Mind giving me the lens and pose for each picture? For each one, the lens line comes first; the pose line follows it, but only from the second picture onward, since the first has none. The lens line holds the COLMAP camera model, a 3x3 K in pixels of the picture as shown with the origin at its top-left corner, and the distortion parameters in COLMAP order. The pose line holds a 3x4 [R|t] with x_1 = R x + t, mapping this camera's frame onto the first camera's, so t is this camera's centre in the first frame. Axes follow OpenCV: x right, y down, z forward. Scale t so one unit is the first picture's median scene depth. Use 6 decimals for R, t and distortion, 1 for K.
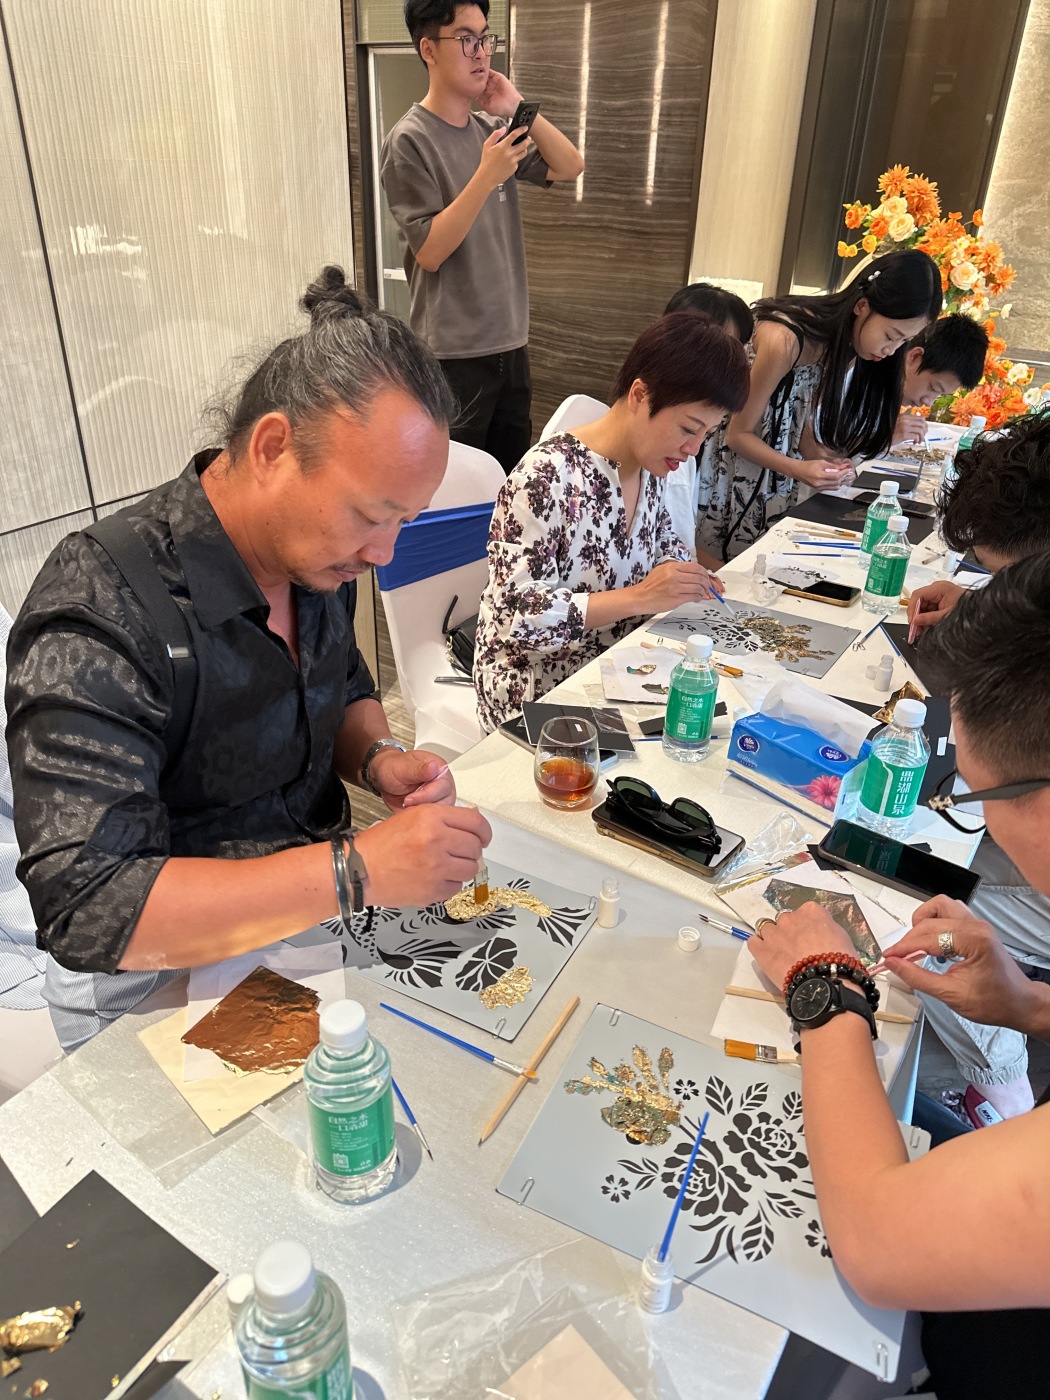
lens RADIAL K [[992.0, 0, 487.6], [0, 992.0, 689.6], [0, 0, 1]] dist [0.117673, -0.210072]
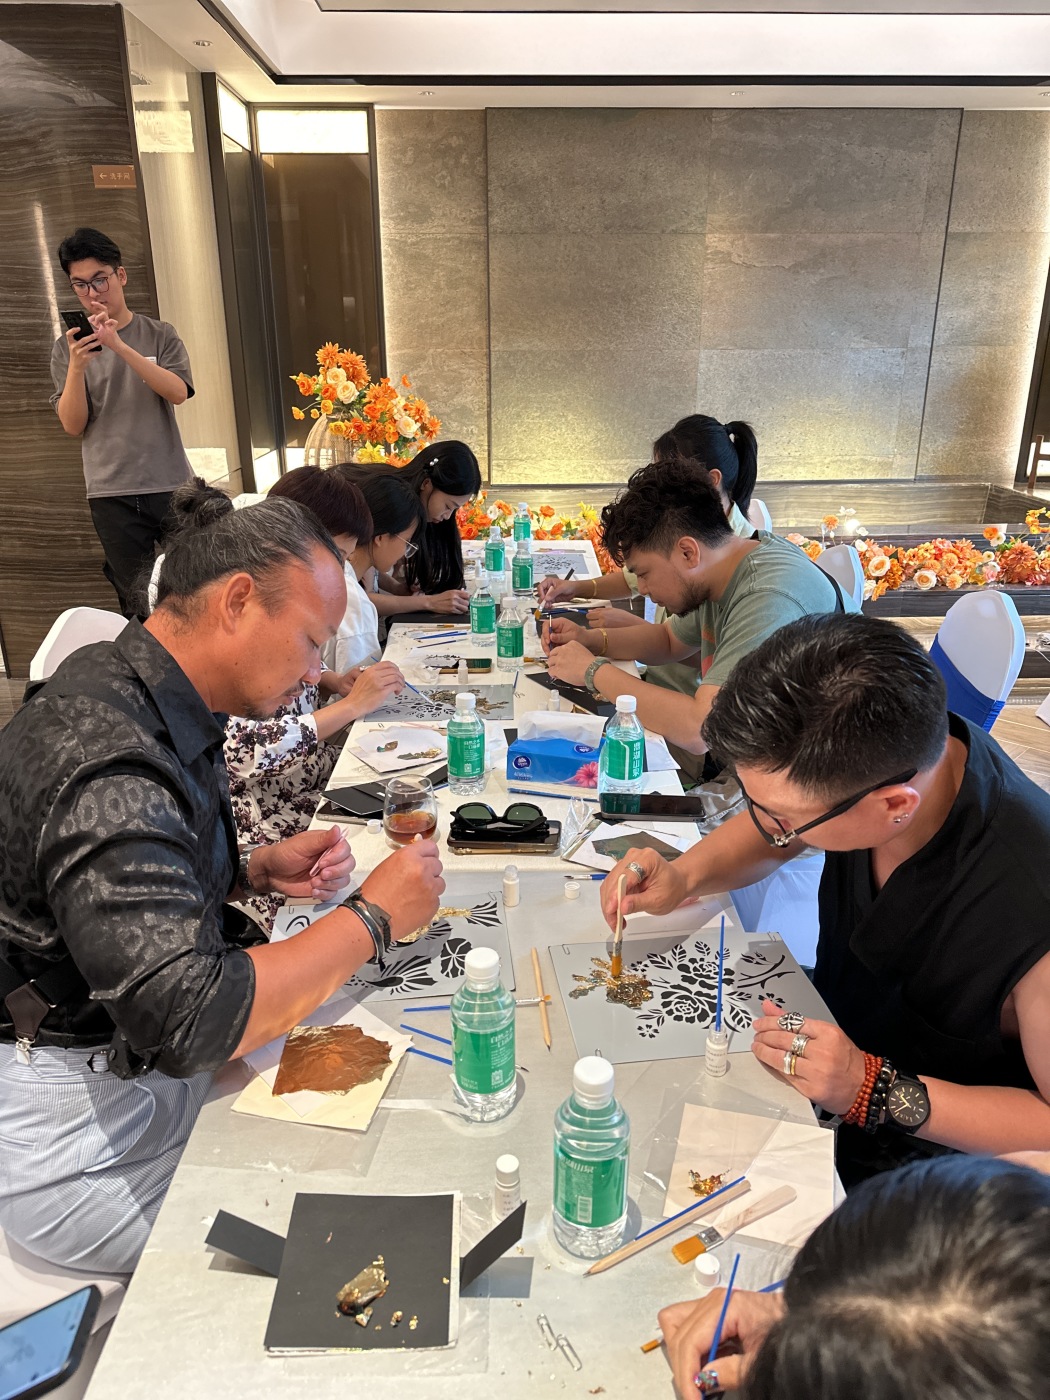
lens RADIAL K [[996.8, 0, 523.0], [0, 996.8, 720.6], [0, 0, 1]] dist [0.022508, -0.039227]
pose [[0.820122, -0.224838, 0.526163, -0.405819], [0.287318, 0.957046, -0.038876, 0.053332], [-0.494822, 0.183059, 0.849494, -0.108269]]
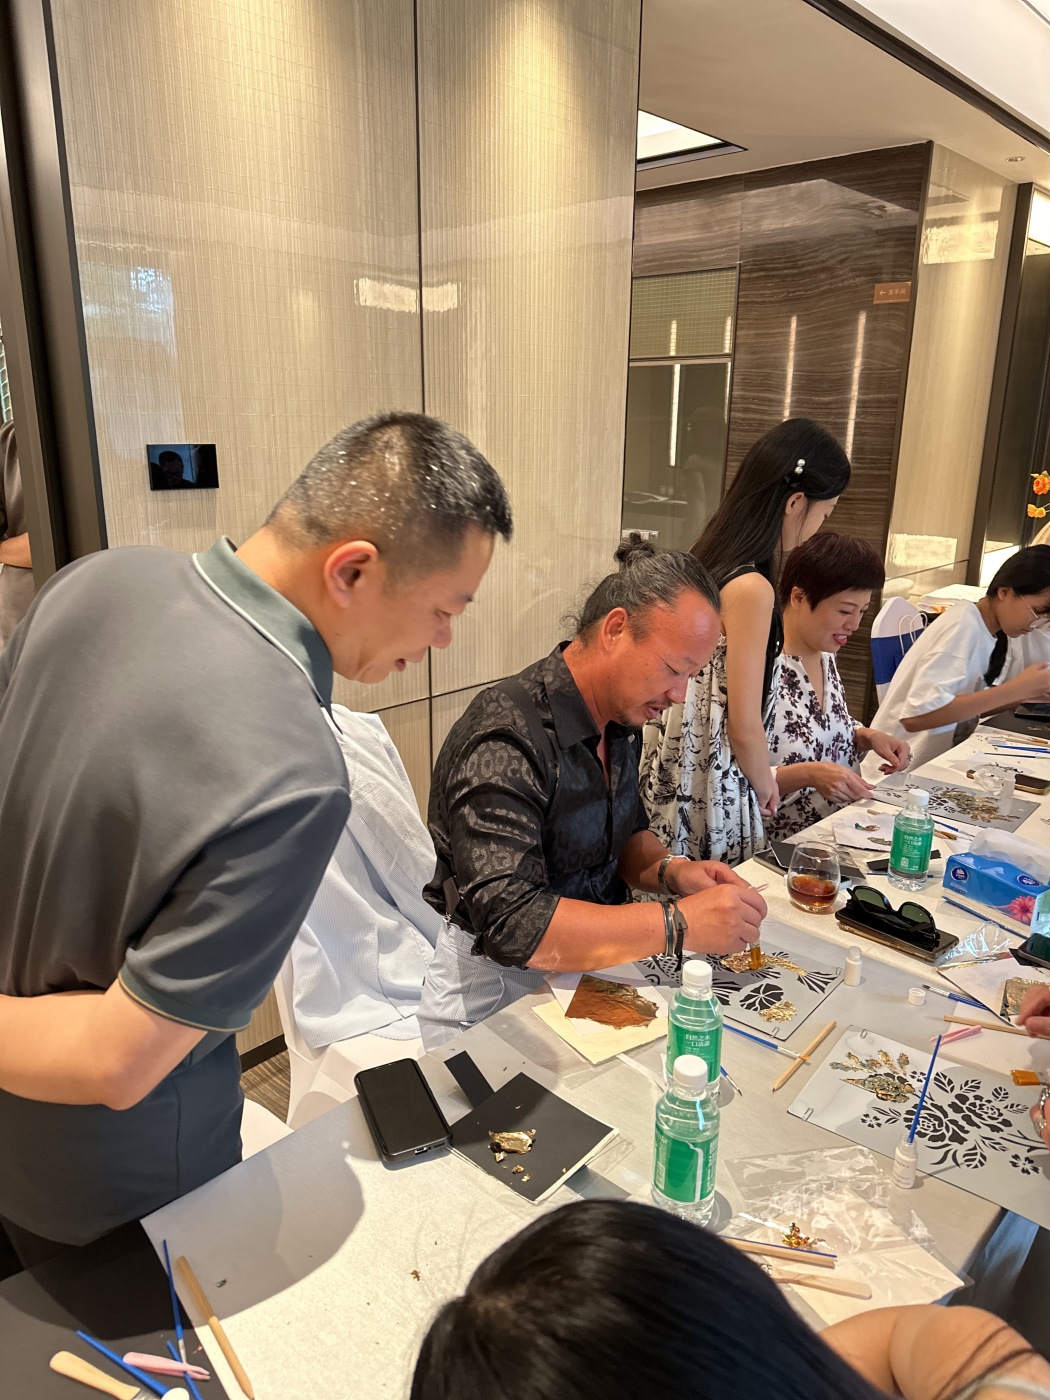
lens RADIAL K [[1000.3, 0, 494.1], [0, 1000.3, 702.9], [0, 0, 1]] dist [-0.006494, -0.002957]
pose [[0.984021, 0.034513, -0.174677, -0.112651], [-0.071626, 0.974886, -0.210874, 0.153750], [0.163012, 0.220015, 0.961780, -0.386328]]
